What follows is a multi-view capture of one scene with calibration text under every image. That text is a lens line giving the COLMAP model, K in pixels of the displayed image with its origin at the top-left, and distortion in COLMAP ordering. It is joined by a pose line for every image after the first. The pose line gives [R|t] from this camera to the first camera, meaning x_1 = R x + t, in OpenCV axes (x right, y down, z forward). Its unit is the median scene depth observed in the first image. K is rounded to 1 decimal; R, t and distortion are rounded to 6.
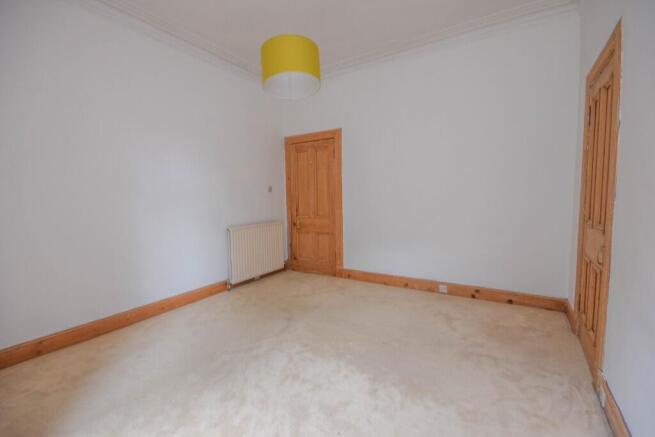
lens RADIAL K [[288.2, 0, 321.3], [0, 288.2, 216.8], [0, 0, 1]] dist [0.009479, -0.012028]
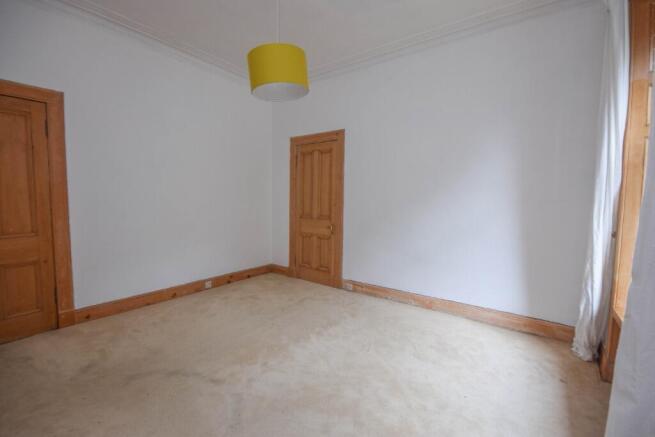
lens RADIAL K [[288.2, 0, 321.5], [0, 288.2, 217.4], [0, 0, 1]] dist [0.009479, -0.012028]
pose [[0.115627, -0.047608, 0.992151, -0.565563], [0.081616, 0.995929, 0.038278, -0.008812], [-0.989934, 0.076550, 0.119042, 0.410148]]
